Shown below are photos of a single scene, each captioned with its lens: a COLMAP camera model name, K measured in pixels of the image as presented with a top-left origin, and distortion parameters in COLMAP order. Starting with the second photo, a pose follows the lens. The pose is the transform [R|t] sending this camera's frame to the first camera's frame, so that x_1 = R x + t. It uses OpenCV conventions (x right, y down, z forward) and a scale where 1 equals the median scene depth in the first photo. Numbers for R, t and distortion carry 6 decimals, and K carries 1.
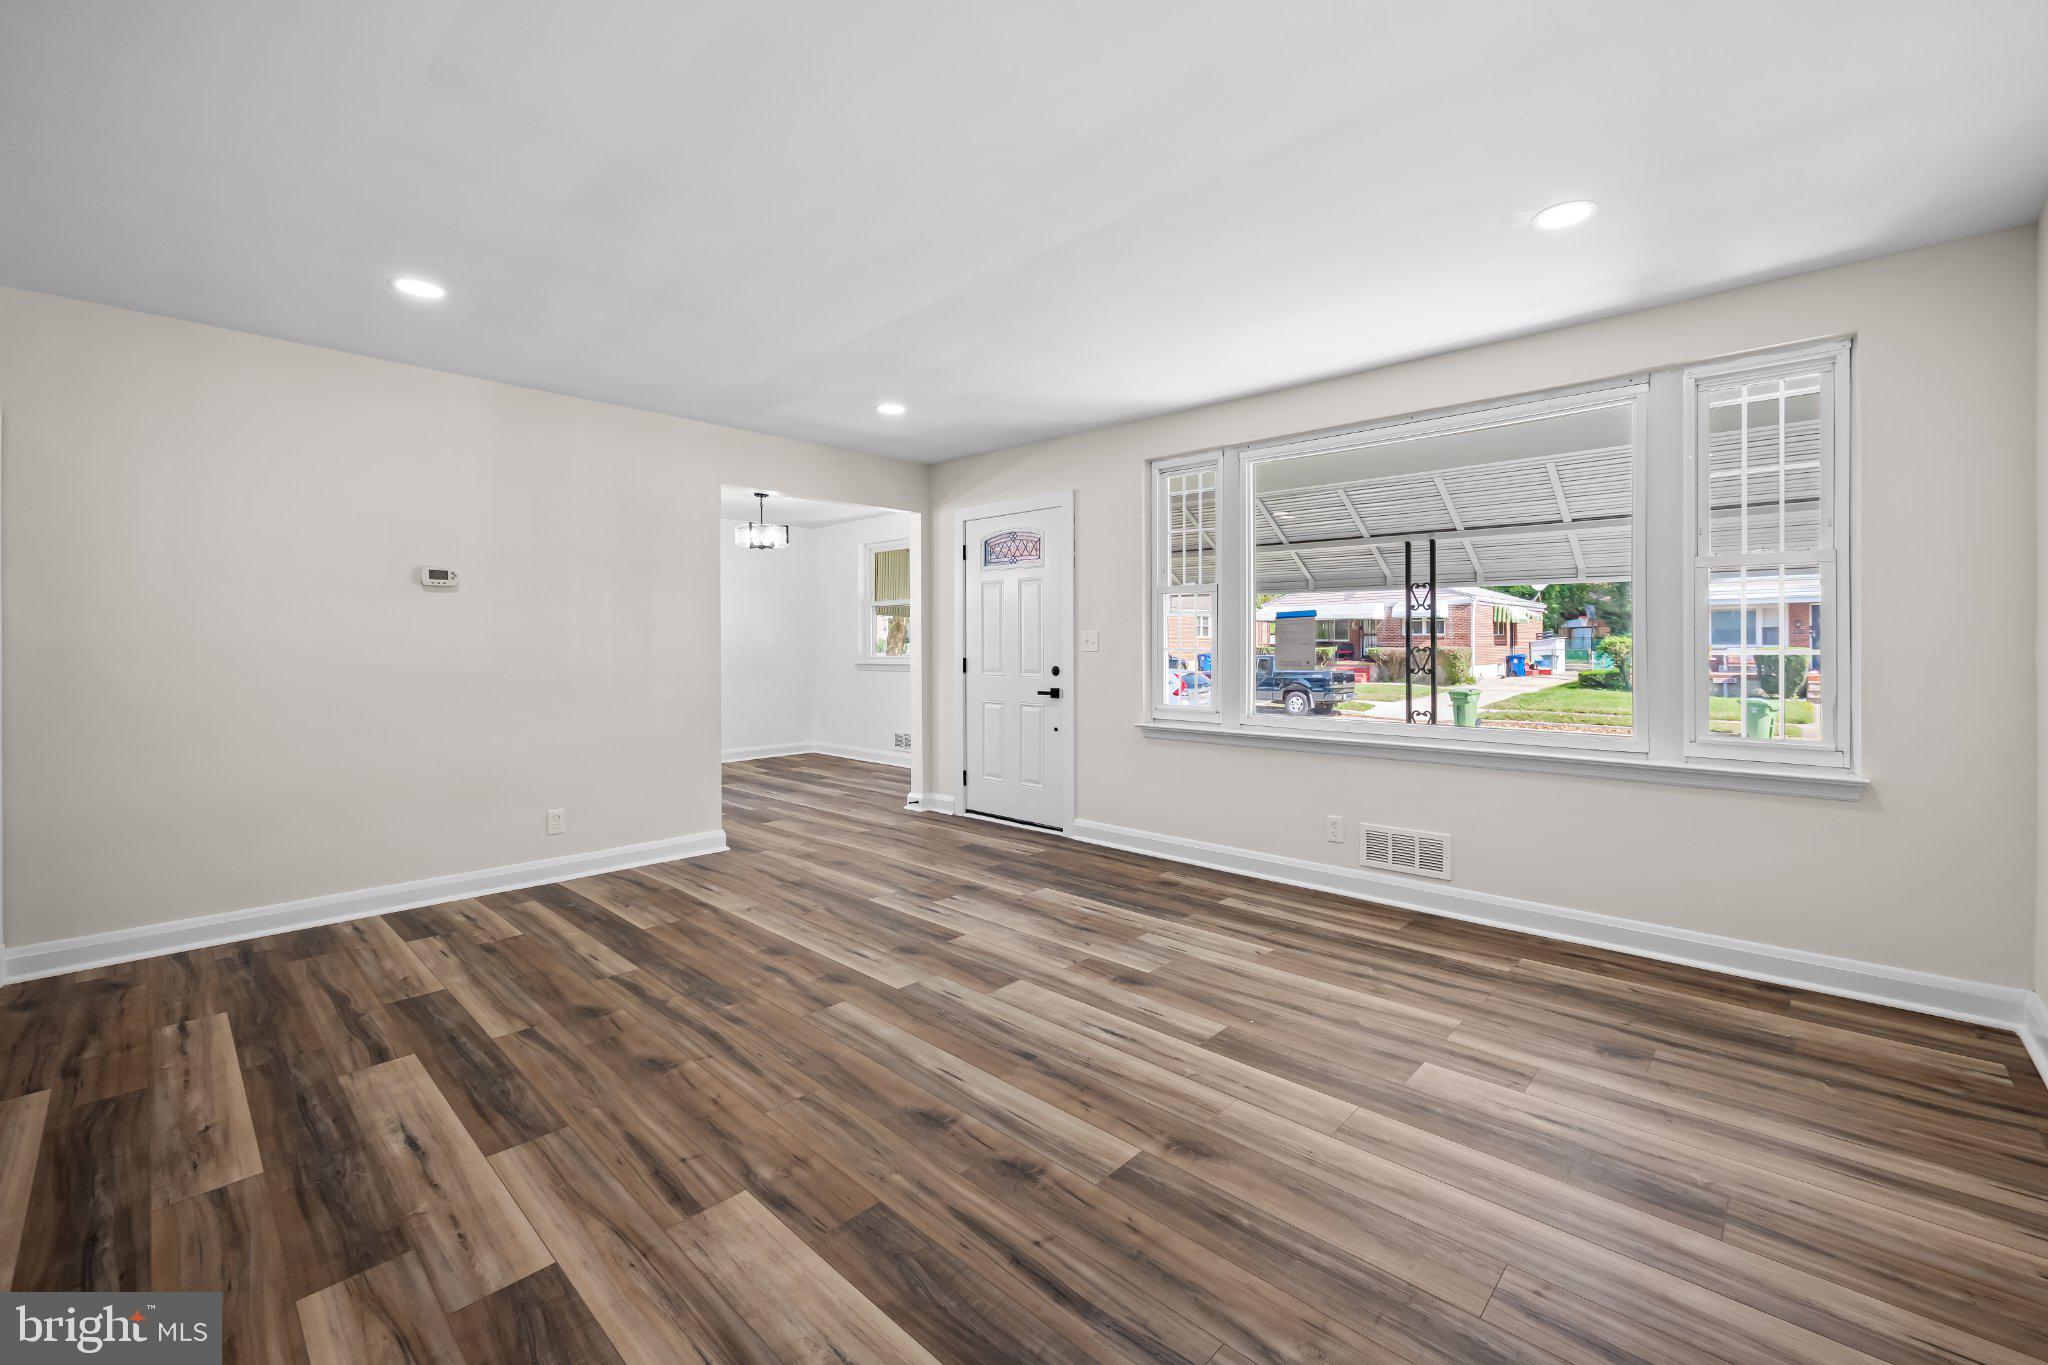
lens RADIAL K [[847.3, 0, 1024.9], [0, 847.3, 647.2], [0, 0, 1]] dist [-0.009031, 0.000381]
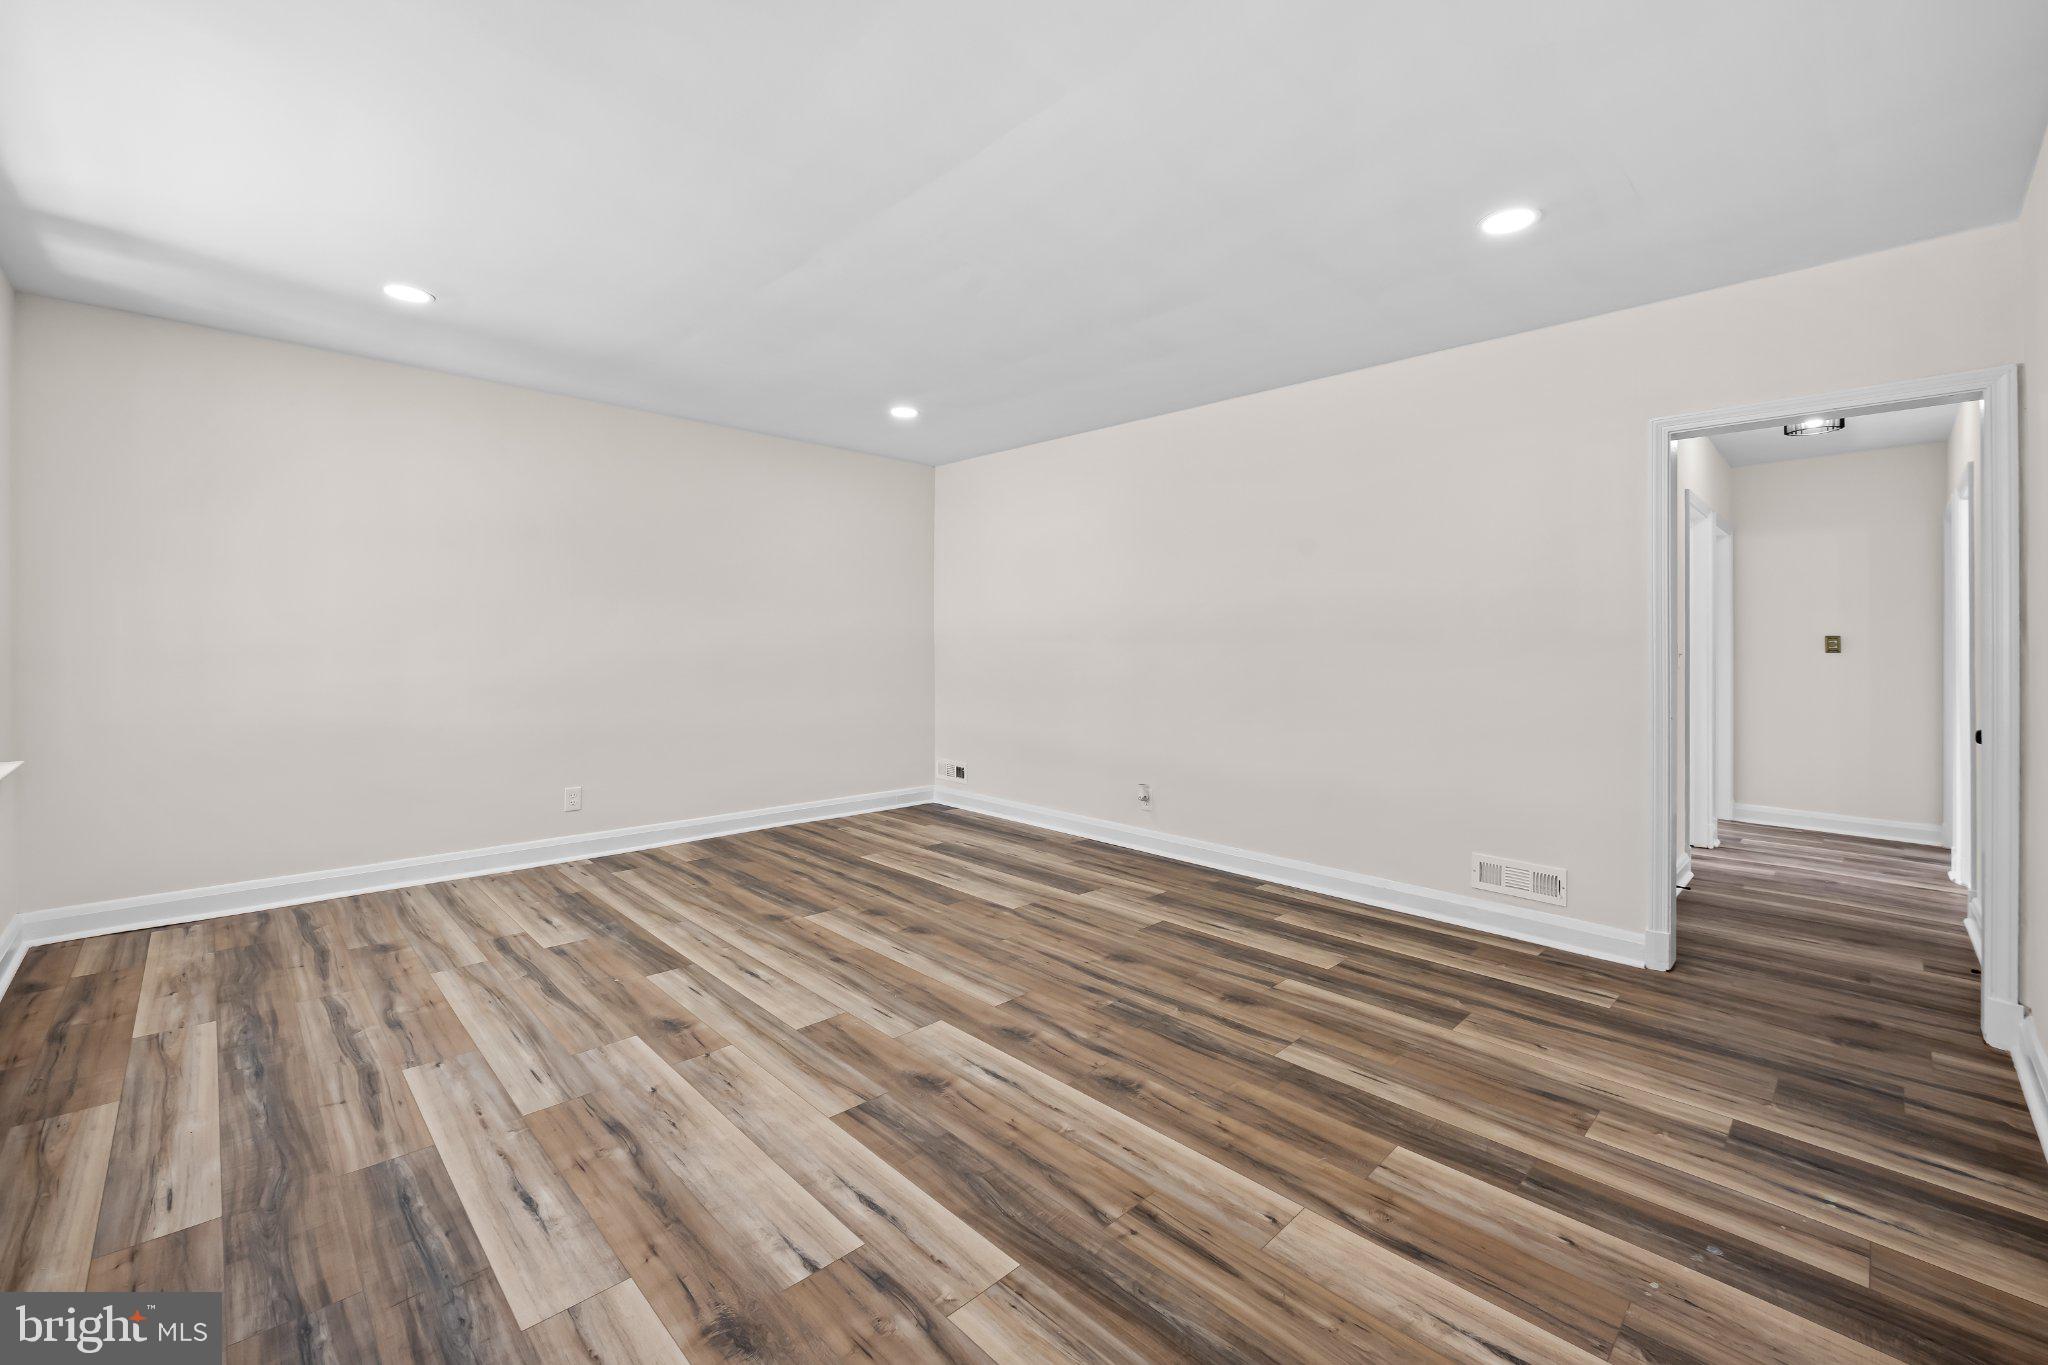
lens RADIAL K [[838.3, 0, 1078.0], [0, 838.3, 644.1], [0, 0, 1]] dist [-0.003205, -0.000297]
pose [[-0.999672, -0.007491, -0.024485, -0.279448], [-0.007600, 0.999962, 0.004377, -0.002380], [0.024451, 0.004562, -0.999691, 1.949016]]
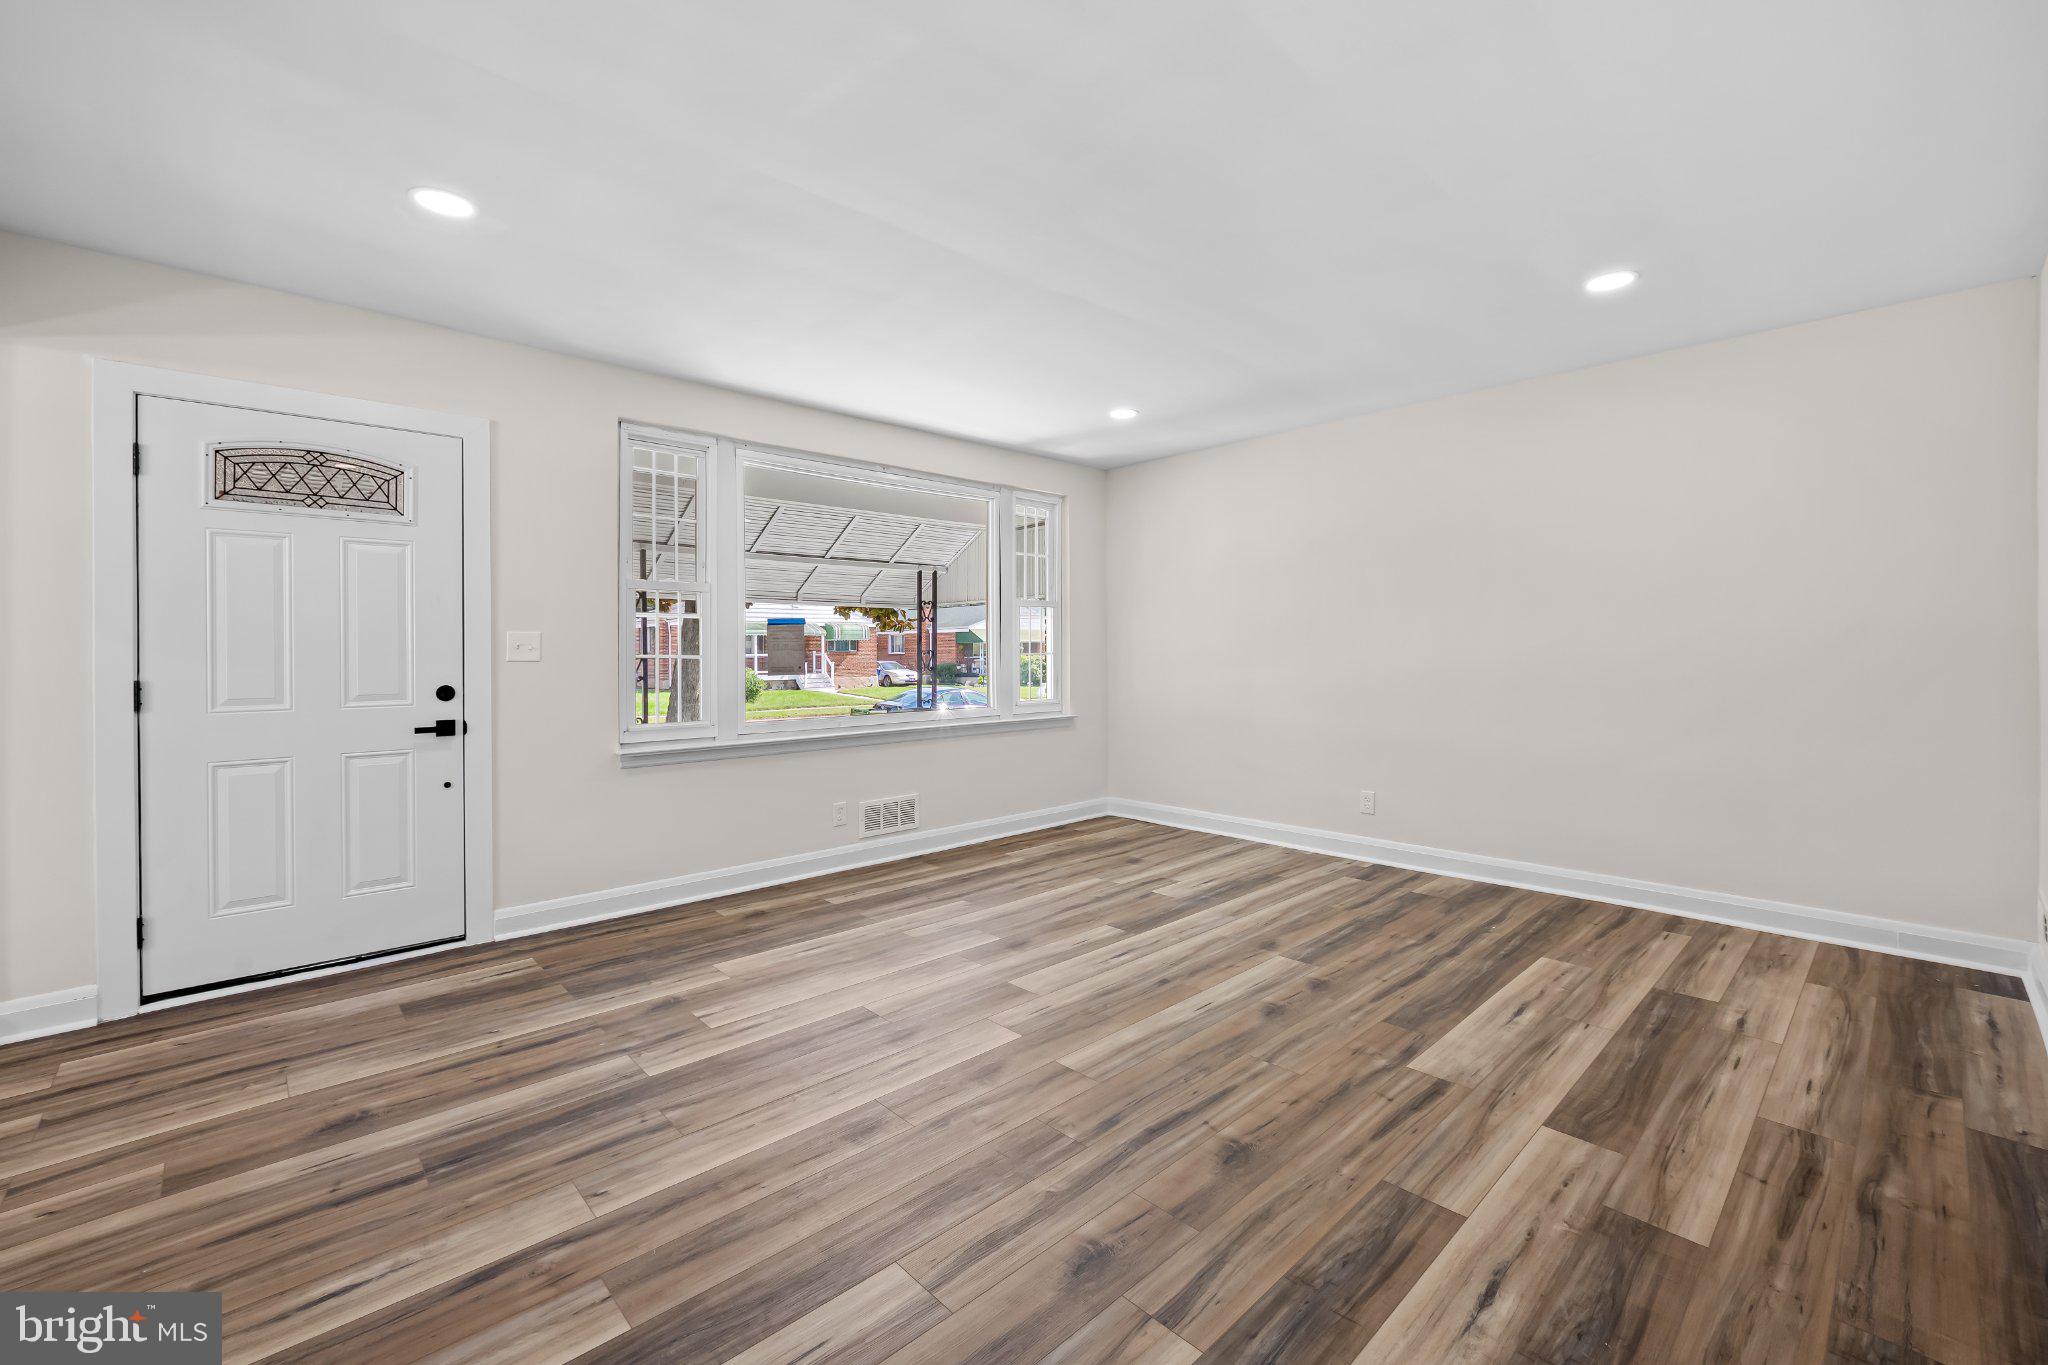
lens RADIAL K [[875.5, 0, 1013.9], [0, 875.5, 659.2], [0, 0, 1]] dist [-0.006824, -0.000314]
pose [[0.047663, -0.008653, 0.998826, -1.093155], [0.008582, 0.999929, 0.008253, 0.001263], [-0.998827, 0.008179, 0.047734, 0.989390]]
